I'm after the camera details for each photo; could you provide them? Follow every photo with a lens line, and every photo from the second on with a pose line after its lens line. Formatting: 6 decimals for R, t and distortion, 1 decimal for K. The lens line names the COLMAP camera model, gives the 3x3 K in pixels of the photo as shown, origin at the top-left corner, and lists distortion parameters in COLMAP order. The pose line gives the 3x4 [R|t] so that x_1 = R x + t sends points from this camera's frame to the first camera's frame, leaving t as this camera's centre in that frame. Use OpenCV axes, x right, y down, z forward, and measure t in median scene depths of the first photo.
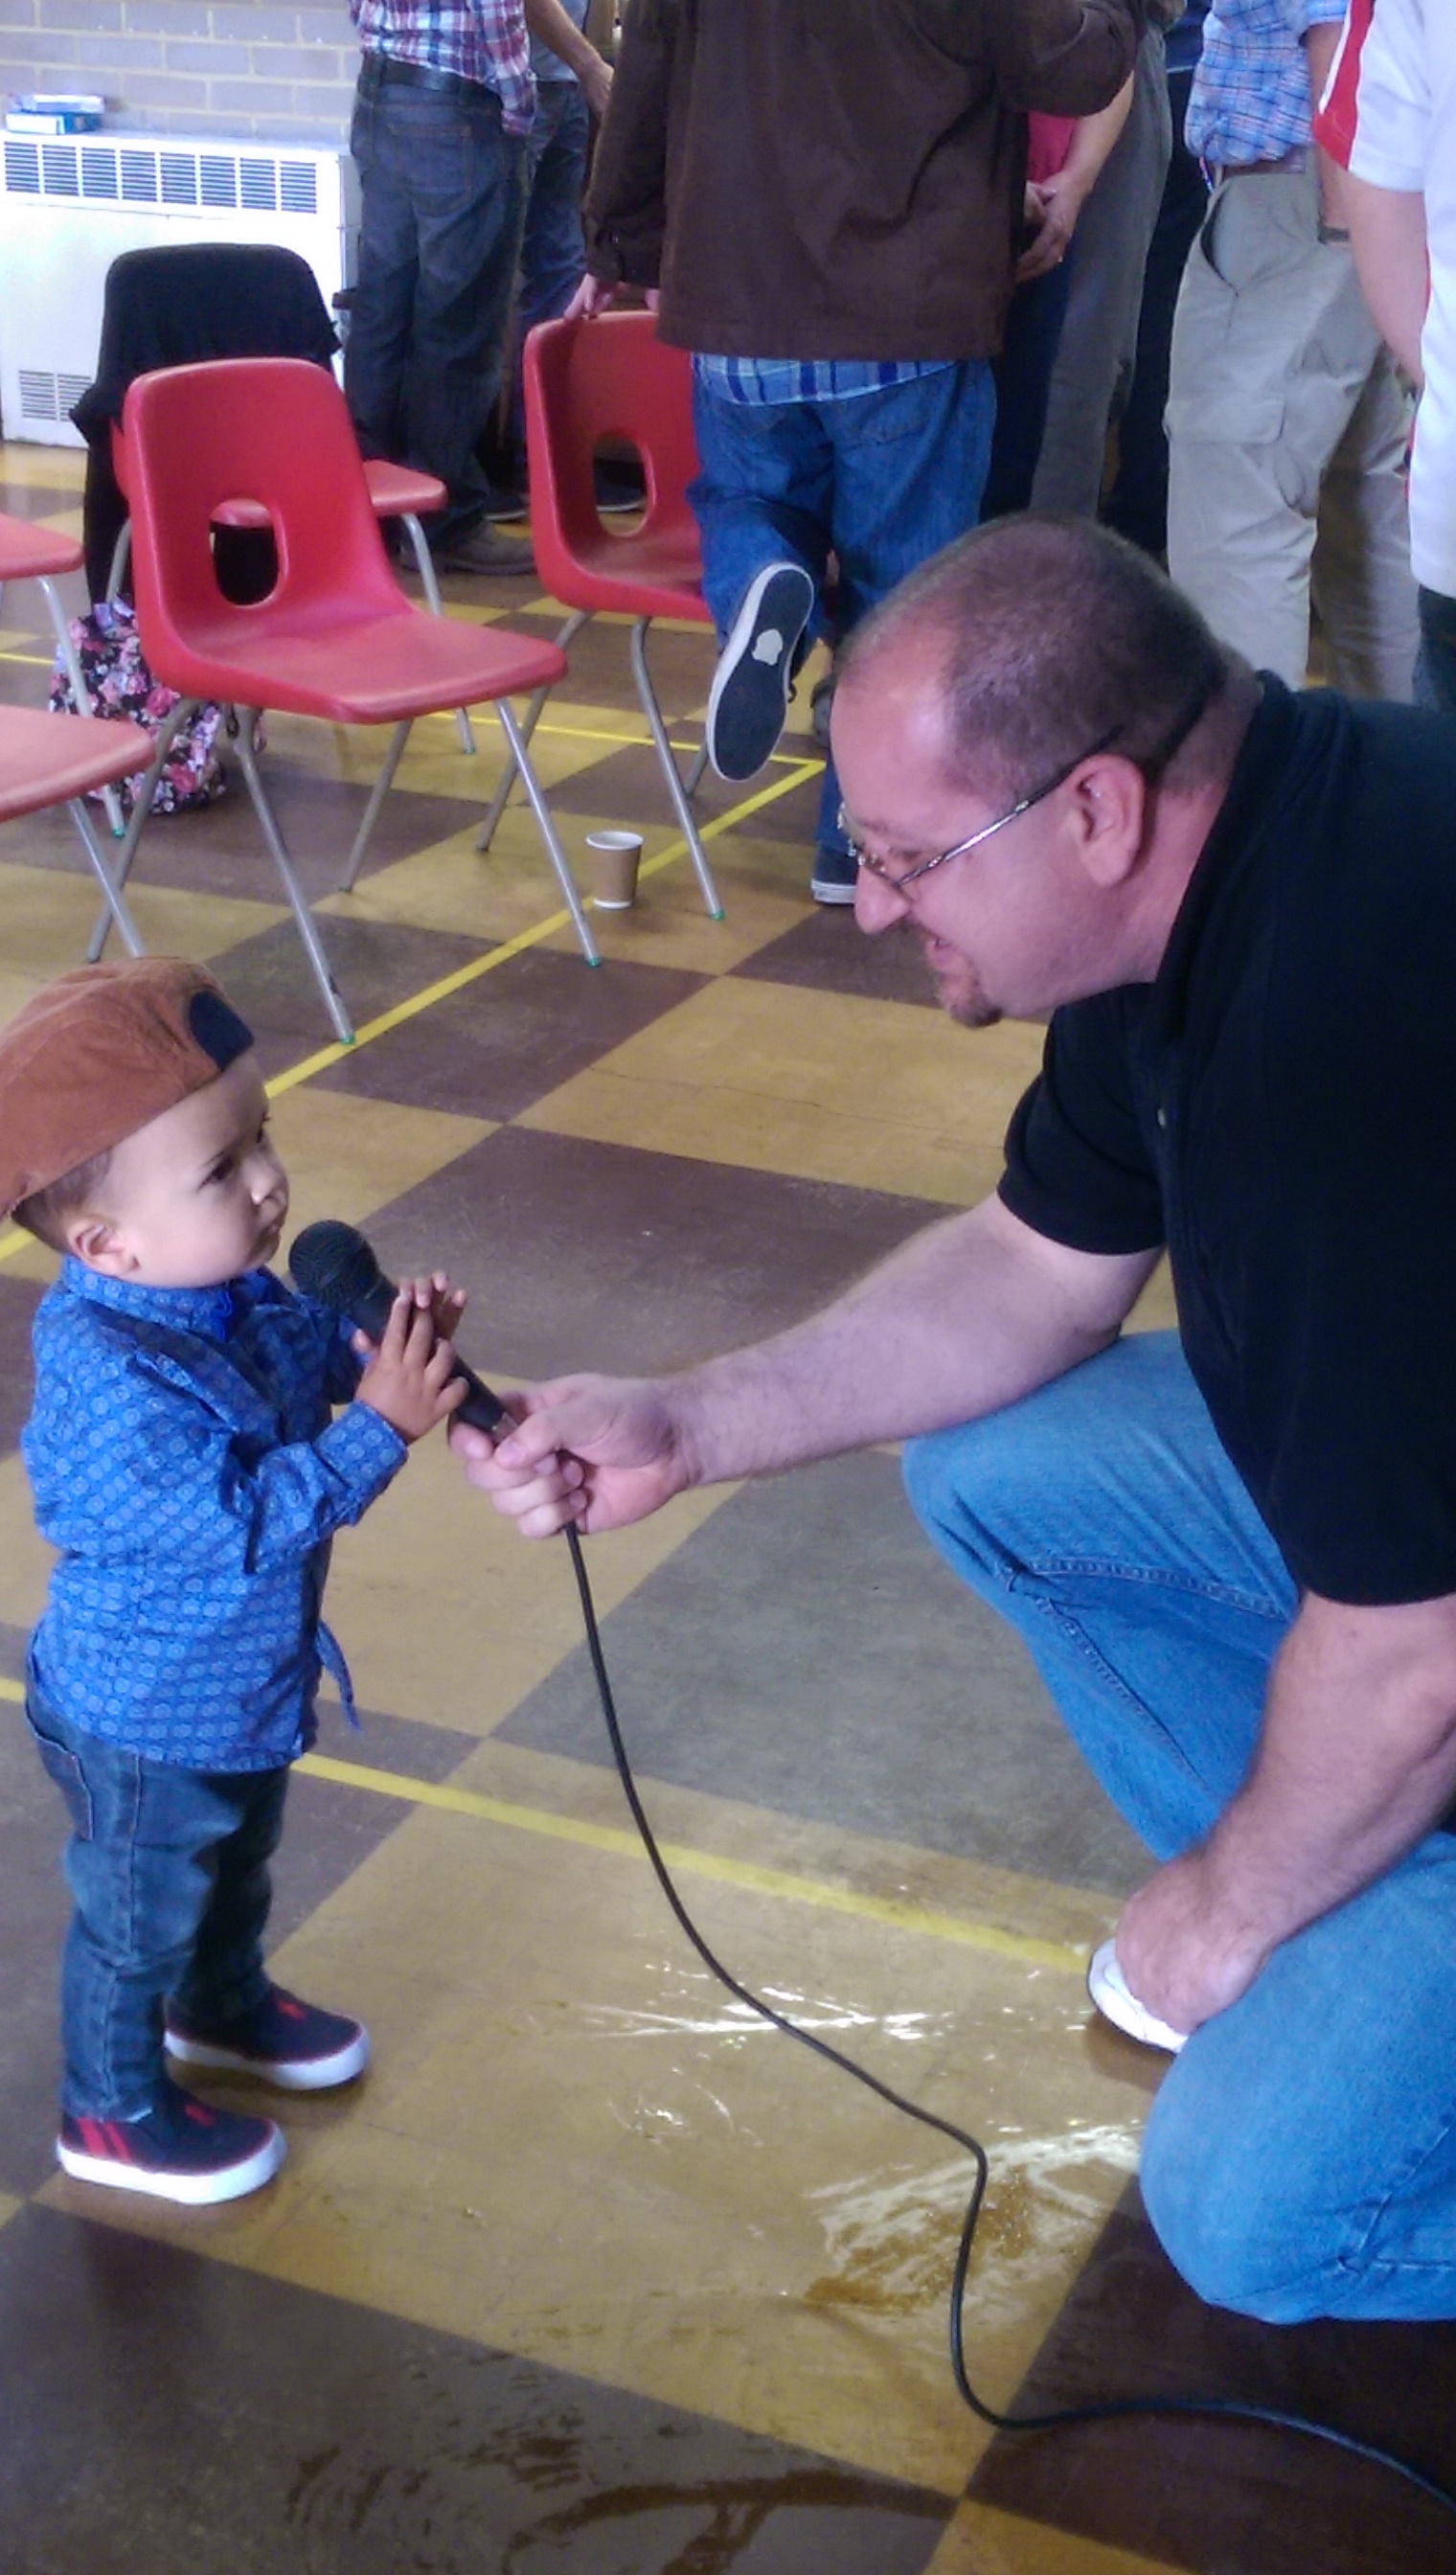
lens RADIAL K [[3488.0, 0, 728.0], [0, 3488.0, 1287.5], [0, 0, 1]] dist [0.098447, -0.118574]
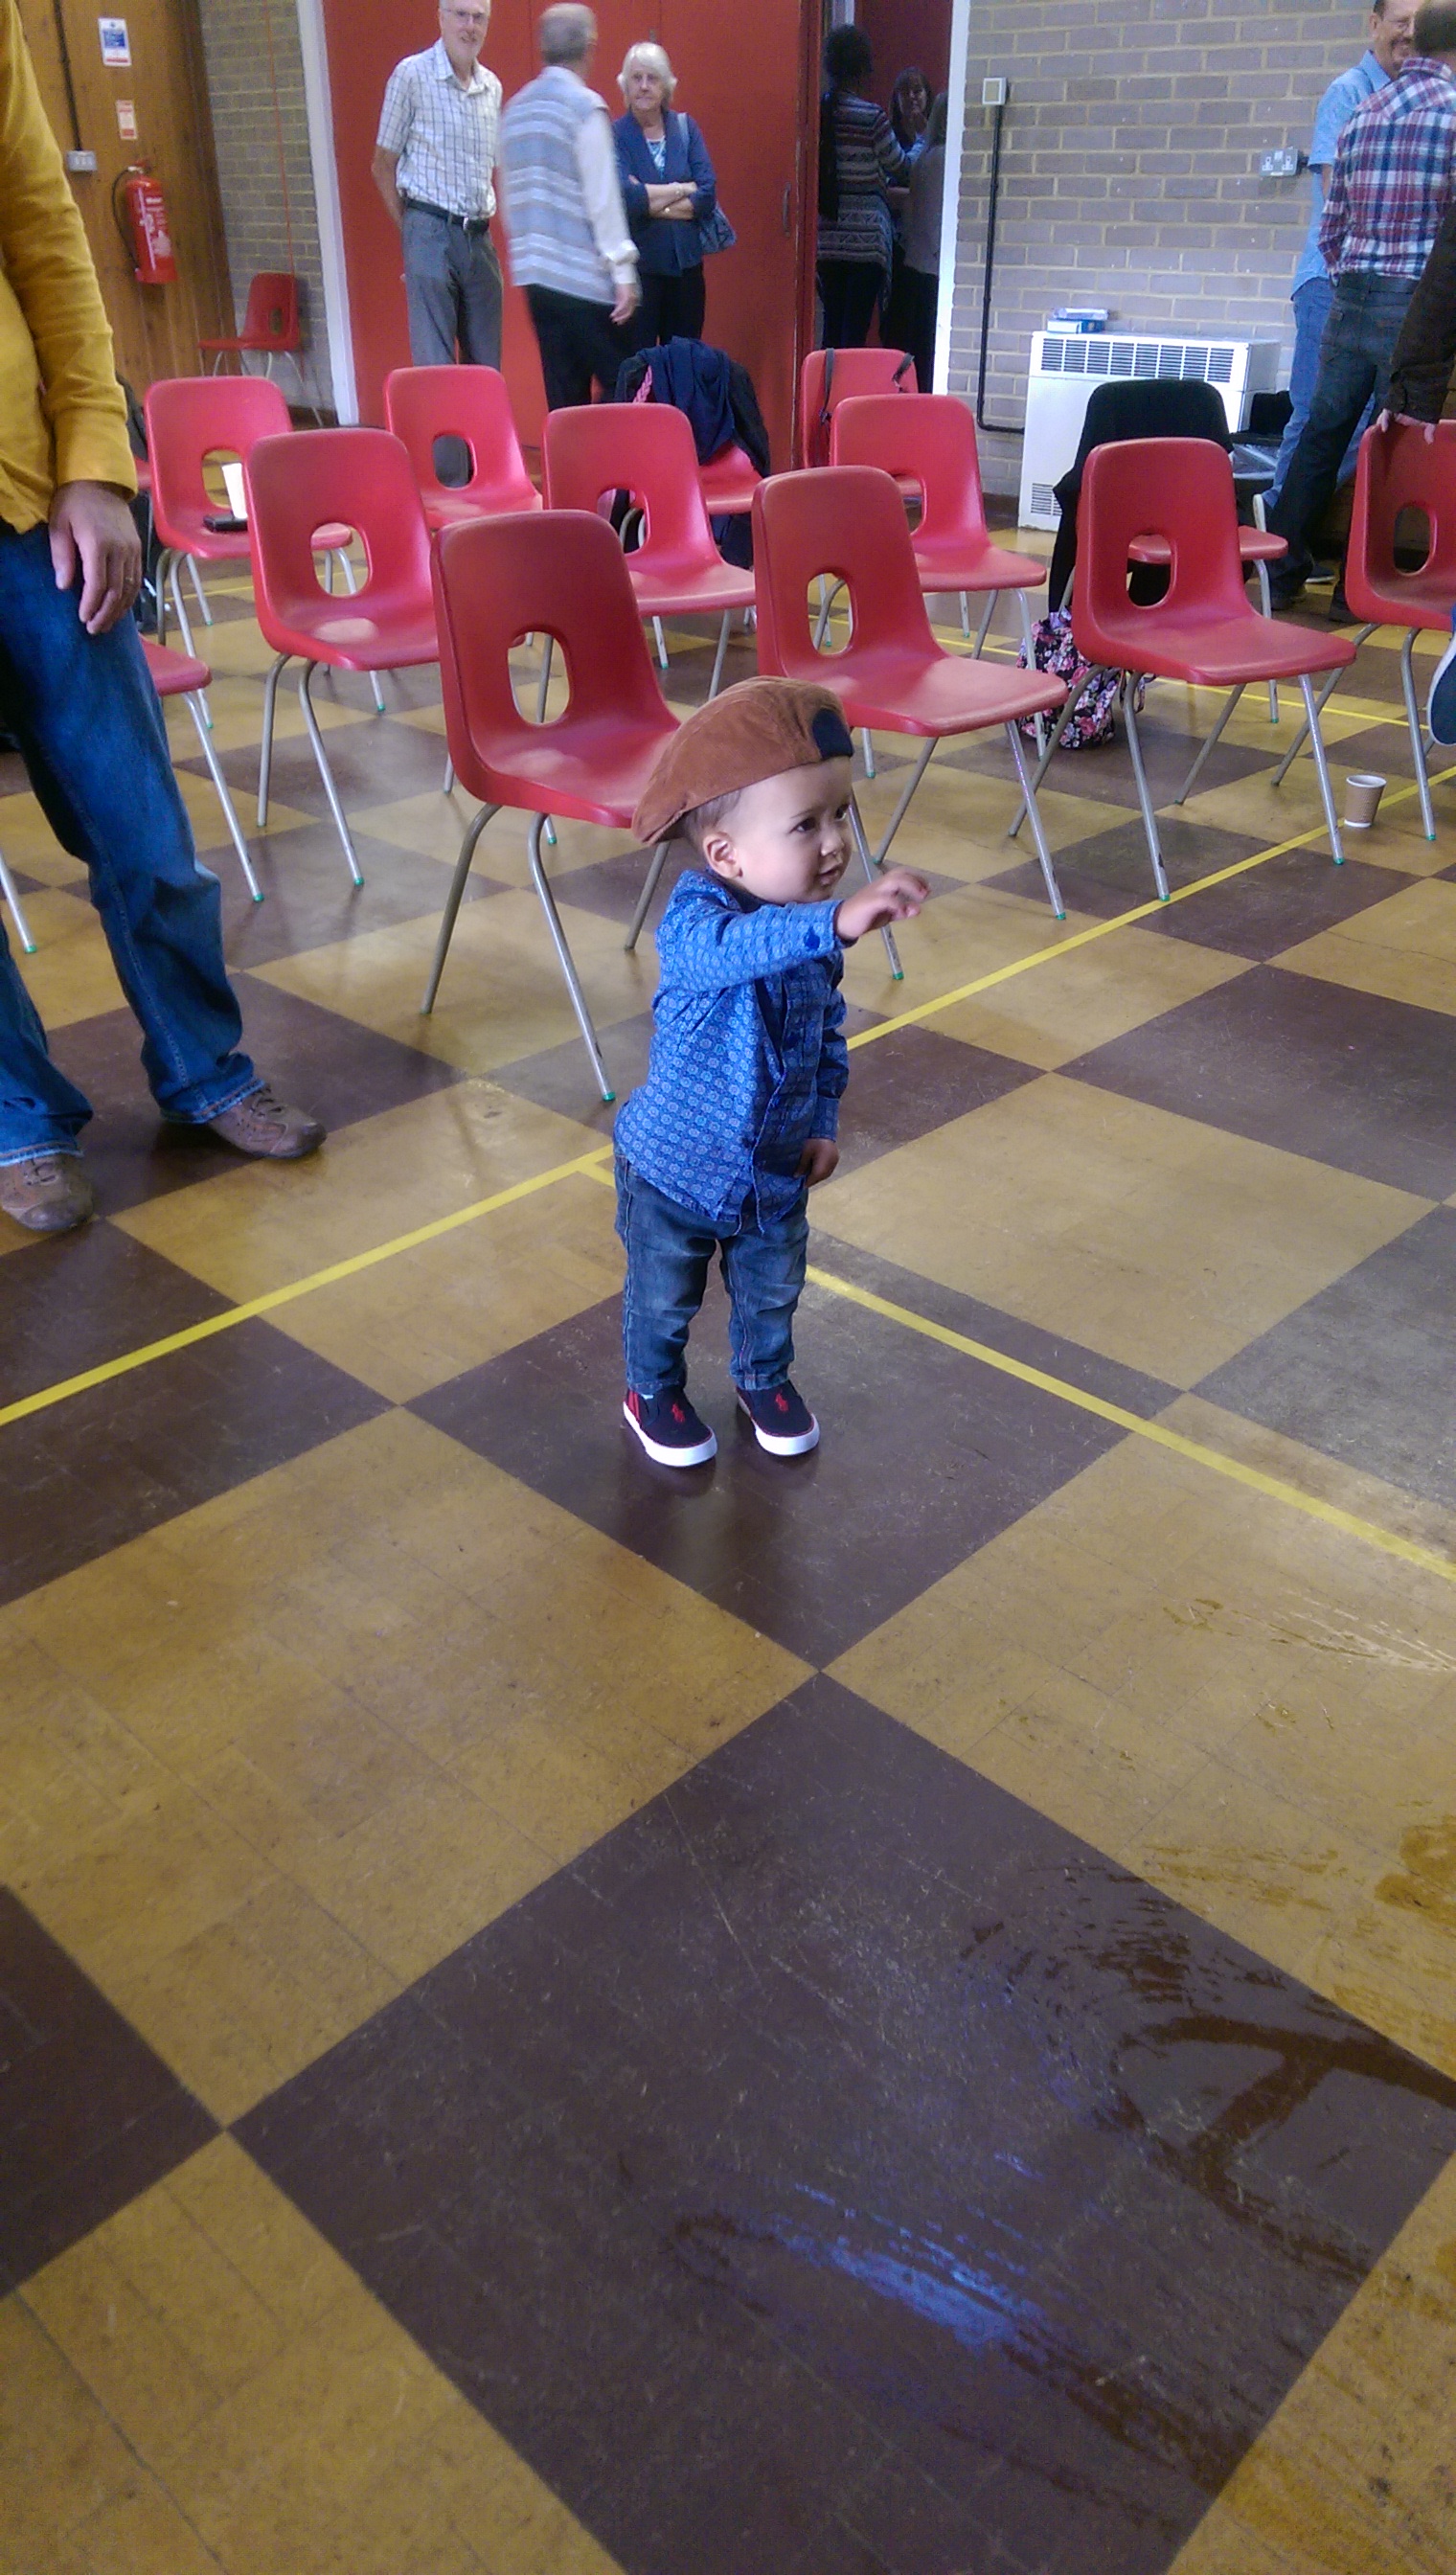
lens RADIAL K [[1826.8, 0, 728.0], [0, 1826.8, 1287.5], [0, 0, 1]] dist [0.098419, -0.153211]
pose [[0.939346, 0.158801, -0.303991, -0.014433], [-0.116324, 0.981327, 0.153186, -0.004017], [0.322641, -0.108533, 0.940279, 0.143491]]
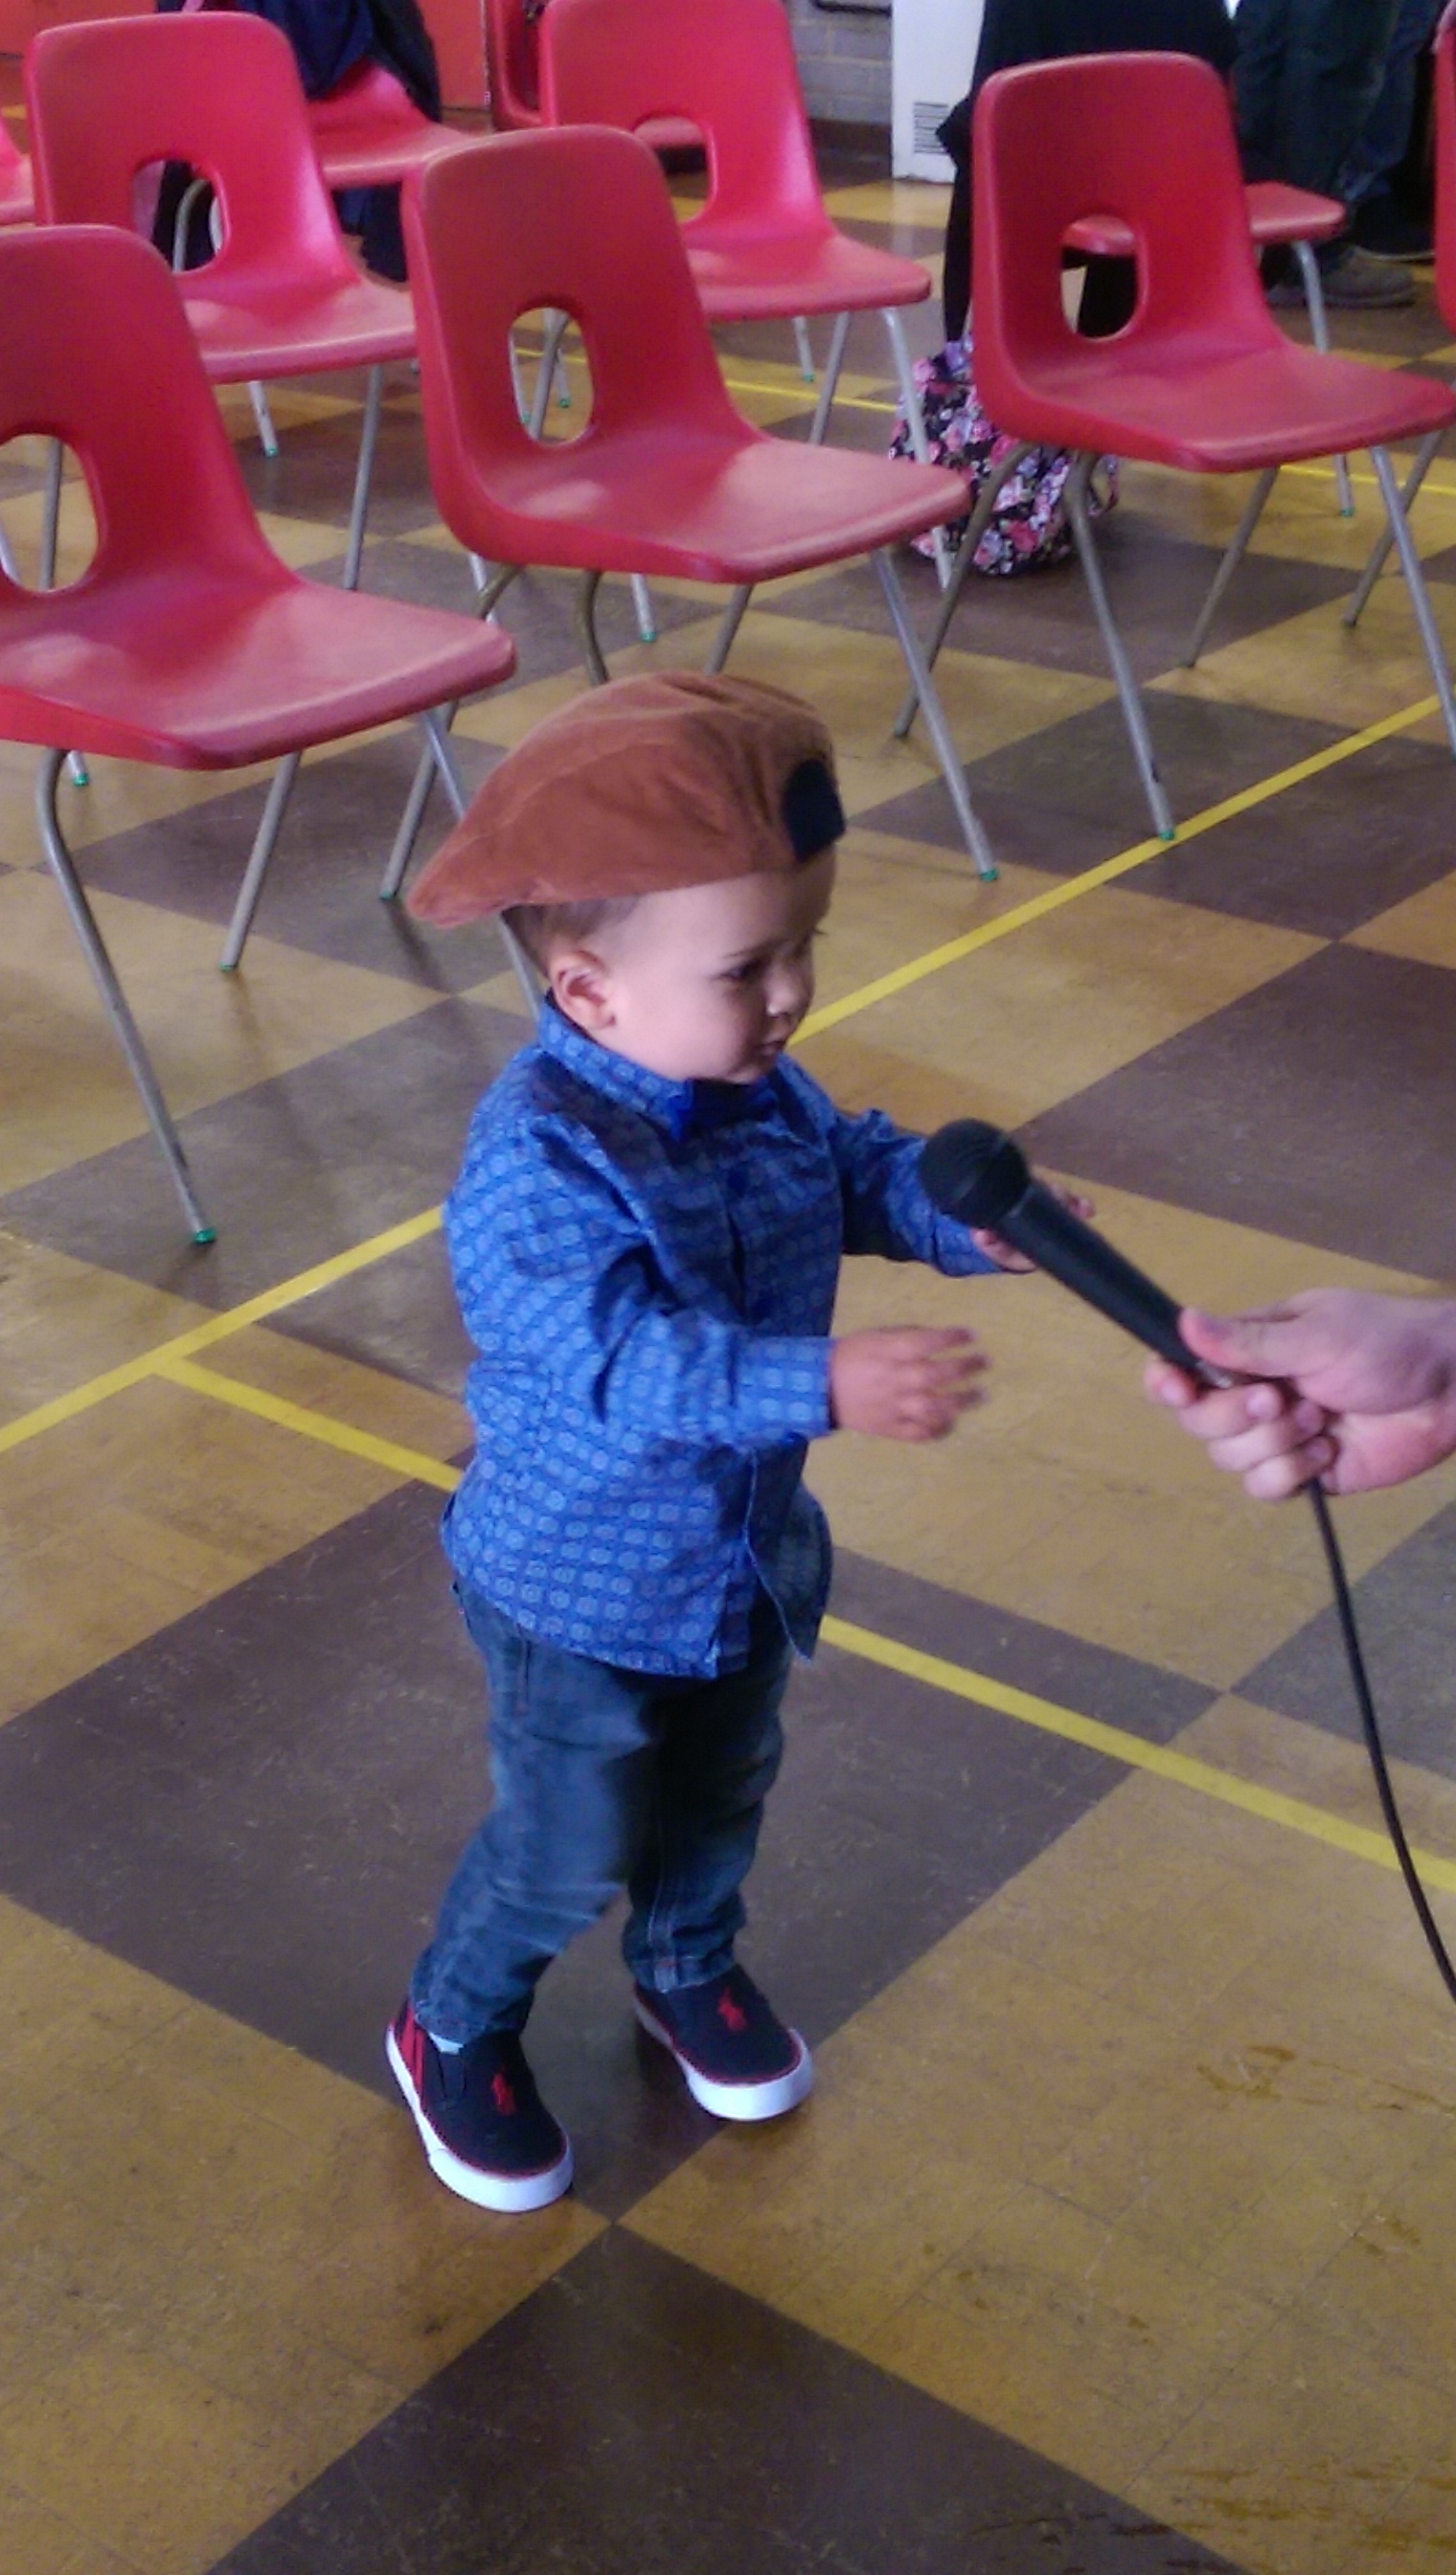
lens RADIAL K [[3473.4, 0, 728.0], [0, 3473.4, 1287.5], [0, 0, 1]] dist [0.099783, -0.133429]
pose [[0.967396, 0.079319, -0.240529, 0.004812], [-0.064182, 0.995470, 0.070142, -0.010924], [0.245003, -0.052417, 0.968104, 0.104580]]
